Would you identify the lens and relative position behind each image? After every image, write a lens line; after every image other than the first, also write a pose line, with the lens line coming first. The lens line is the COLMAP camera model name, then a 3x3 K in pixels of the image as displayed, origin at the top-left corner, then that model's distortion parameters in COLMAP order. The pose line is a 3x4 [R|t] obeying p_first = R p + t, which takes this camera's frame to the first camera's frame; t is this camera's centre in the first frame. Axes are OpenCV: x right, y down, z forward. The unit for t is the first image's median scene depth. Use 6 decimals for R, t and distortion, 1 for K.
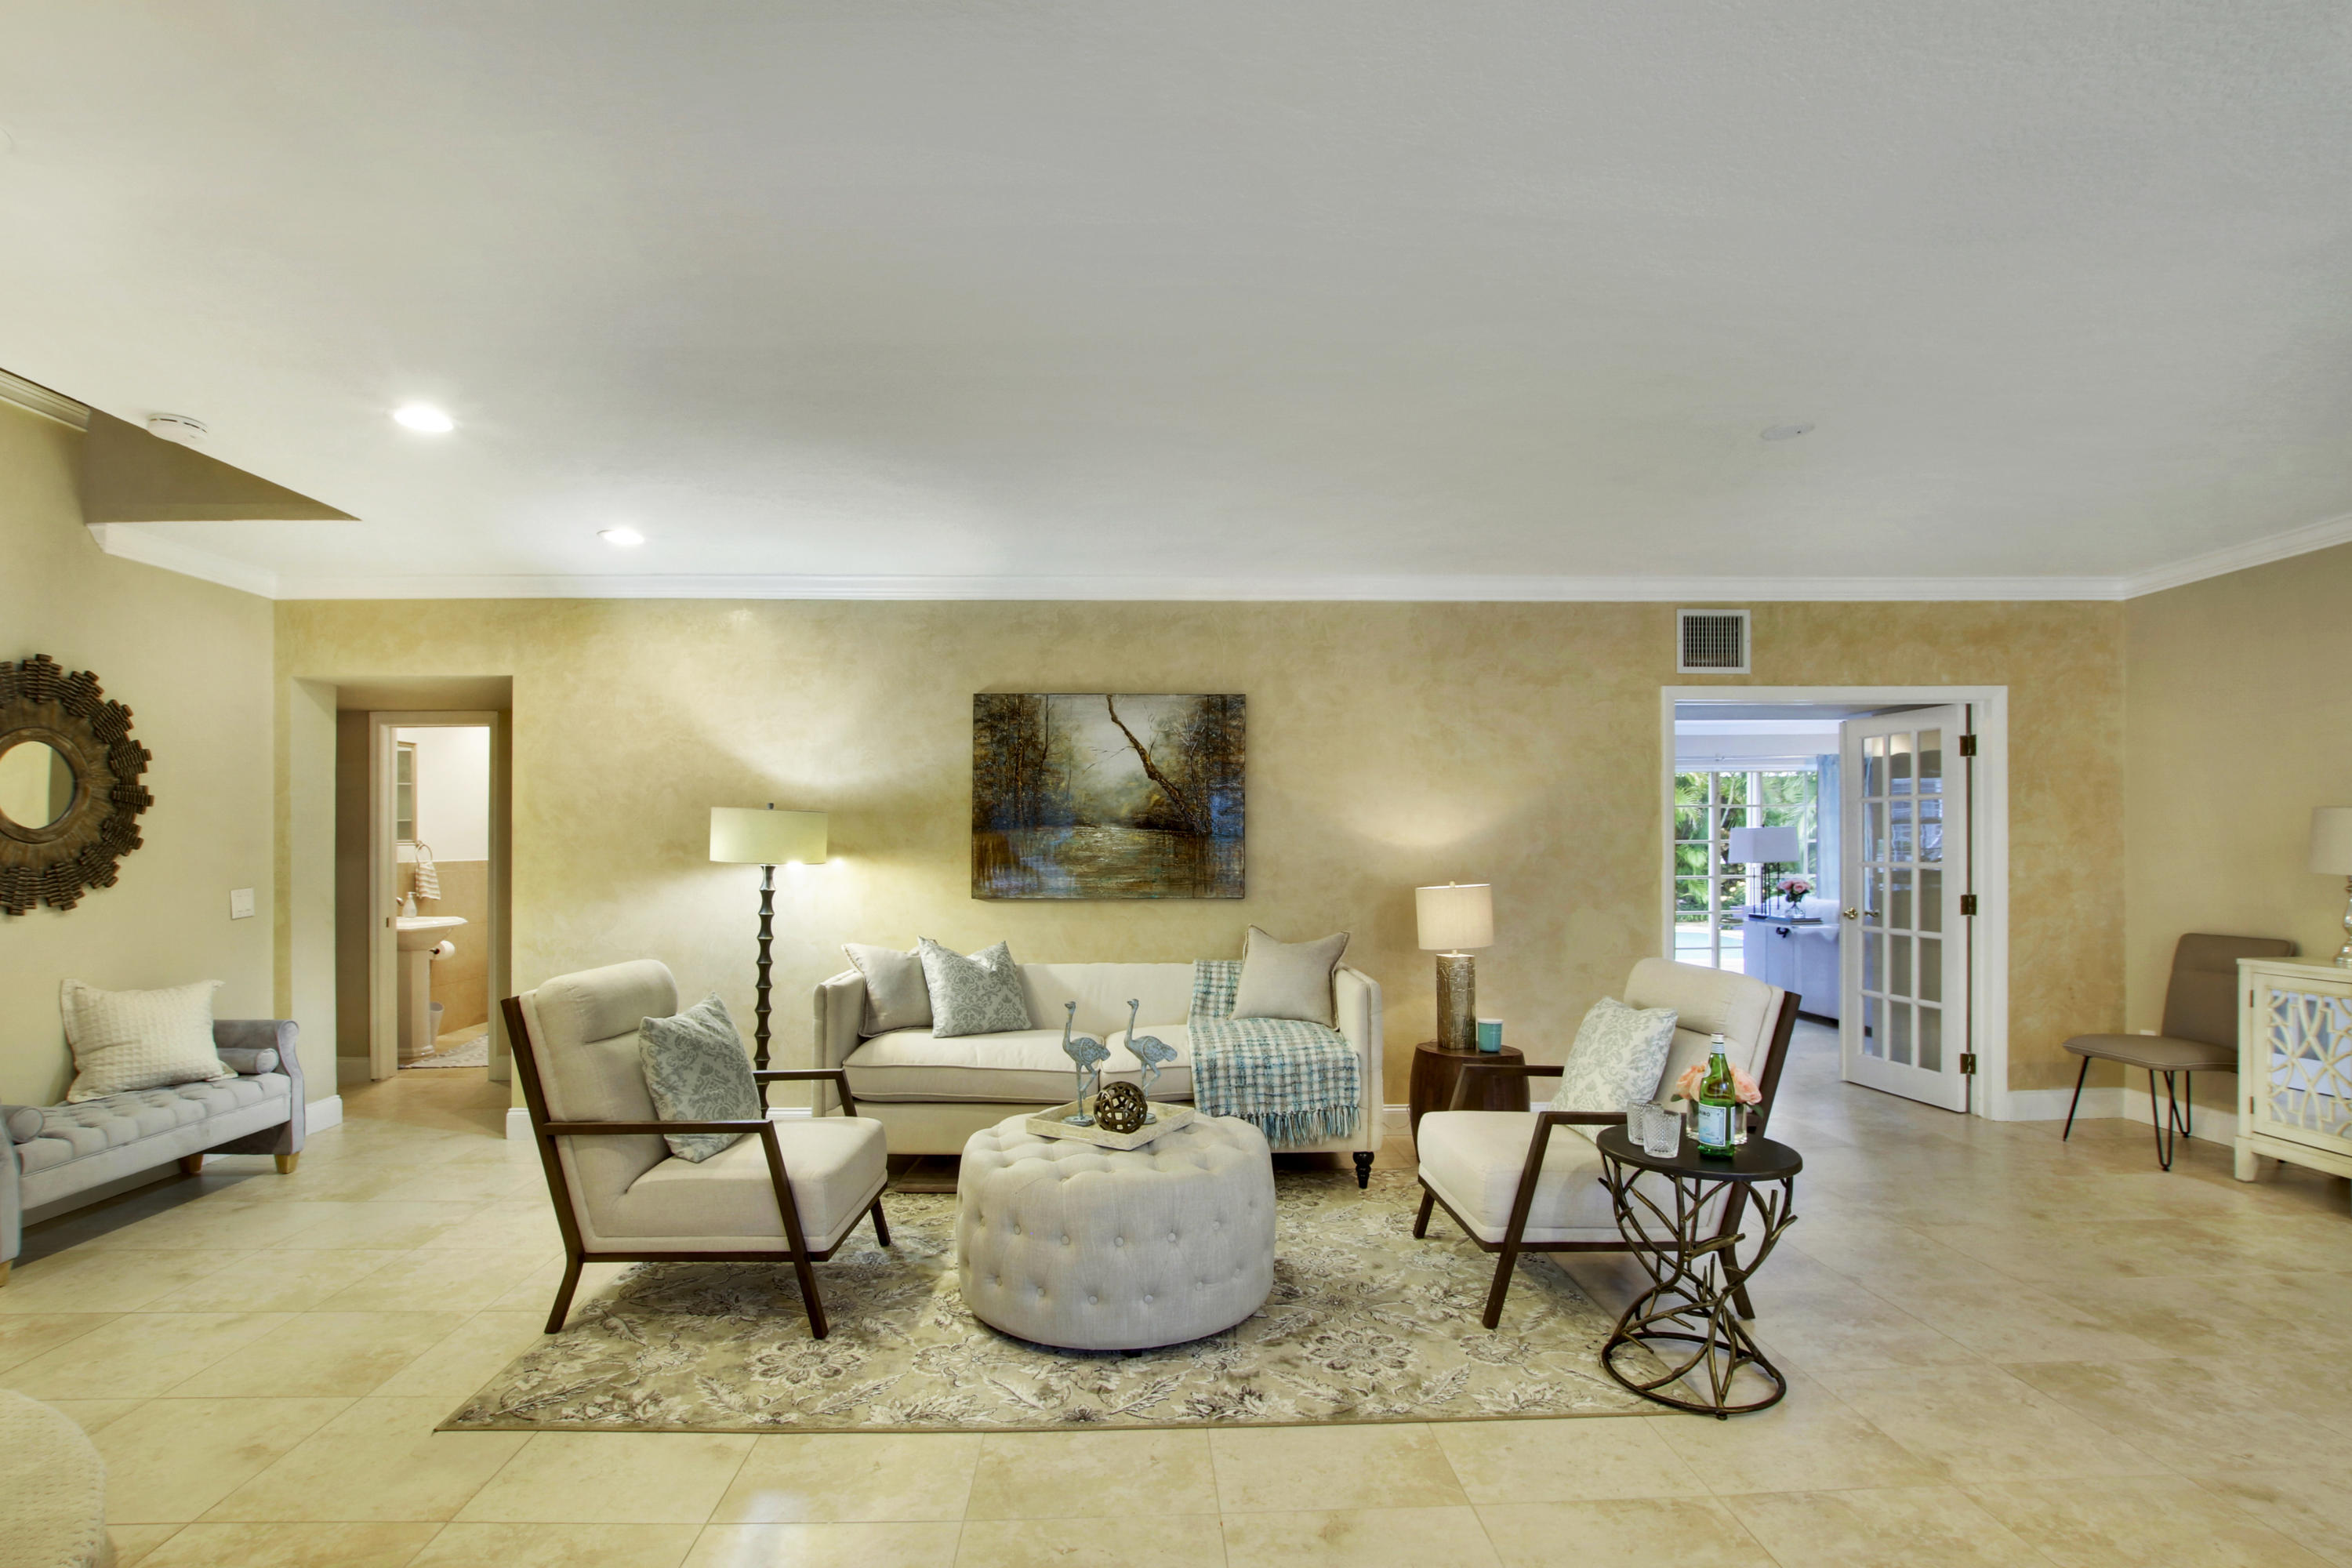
lens RADIAL K [[1112.1, 0, 1176.6], [0, 1112.1, 817.6], [0, 0, 1]] dist [-0.038402, 0.007338]
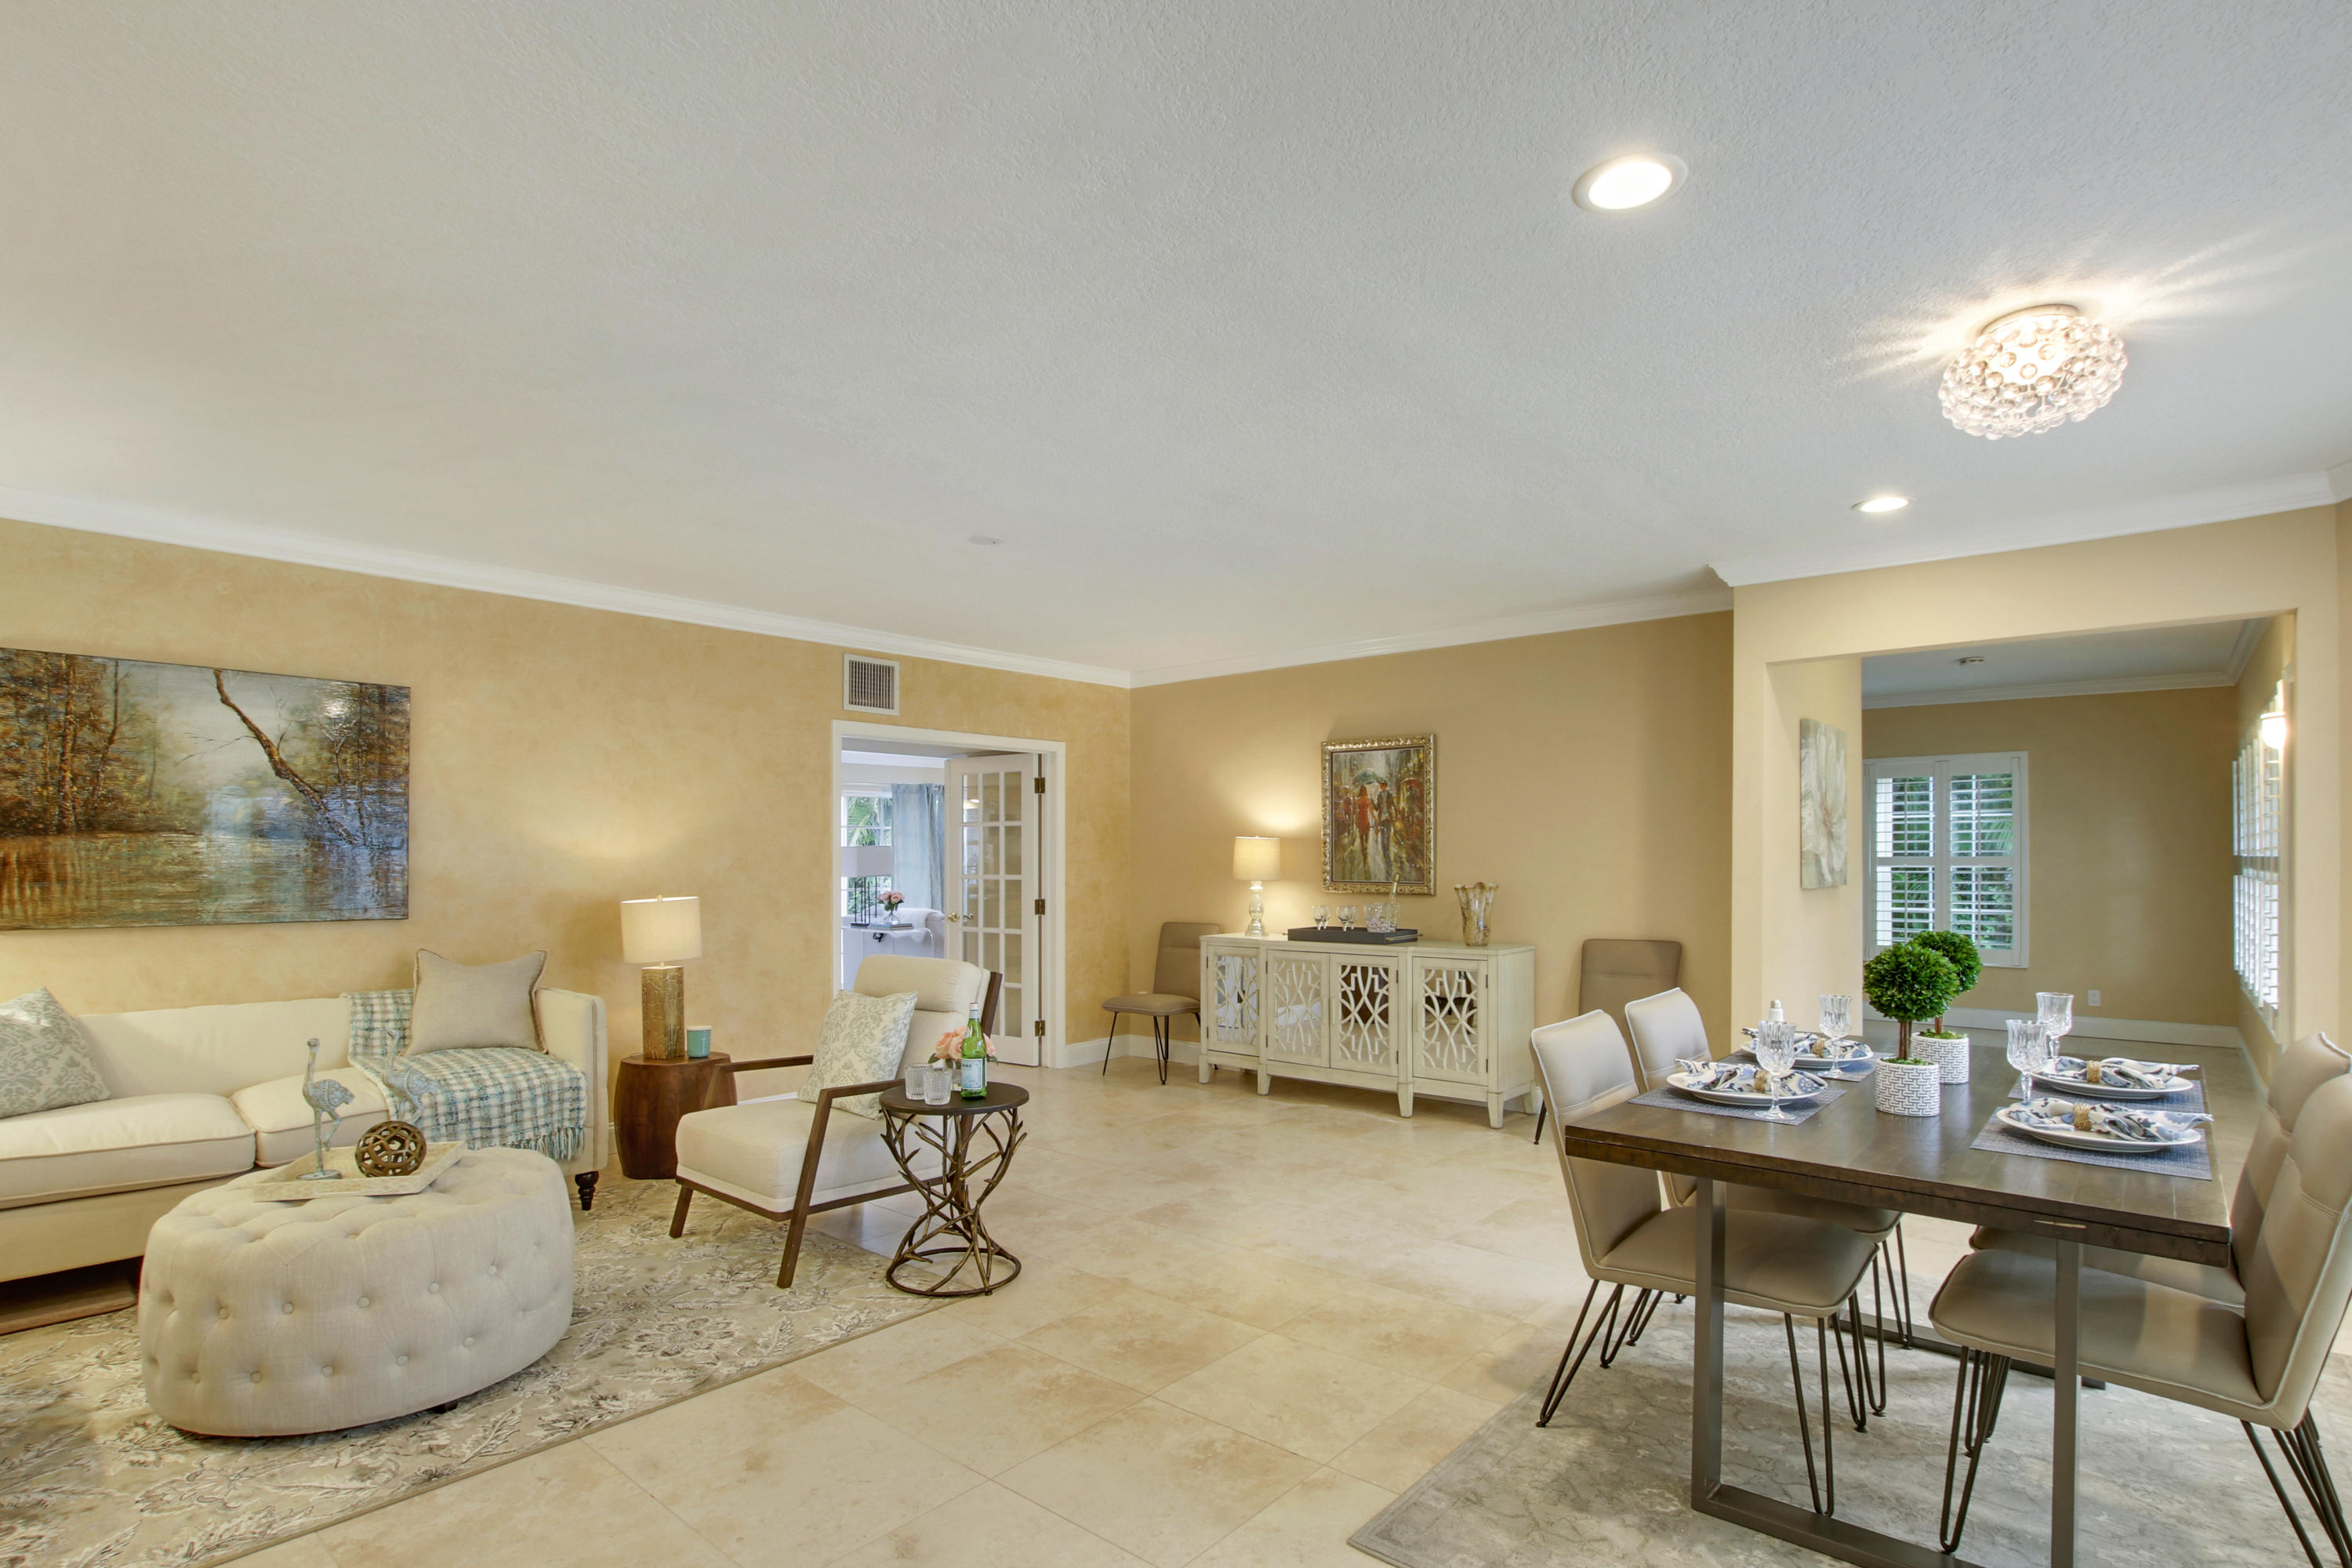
lens RADIAL K [[1112.1, 0, 1176.6], [0, 1112.1, 817.6], [0, 0, 1]] dist [-0.038402, 0.007338]
pose [[0.682892, 0.030145, 0.729897, -0.181121], [-0.018619, 0.999542, -0.023862, 0.001968], [-0.730282, 0.002705, 0.683140, -0.040673]]
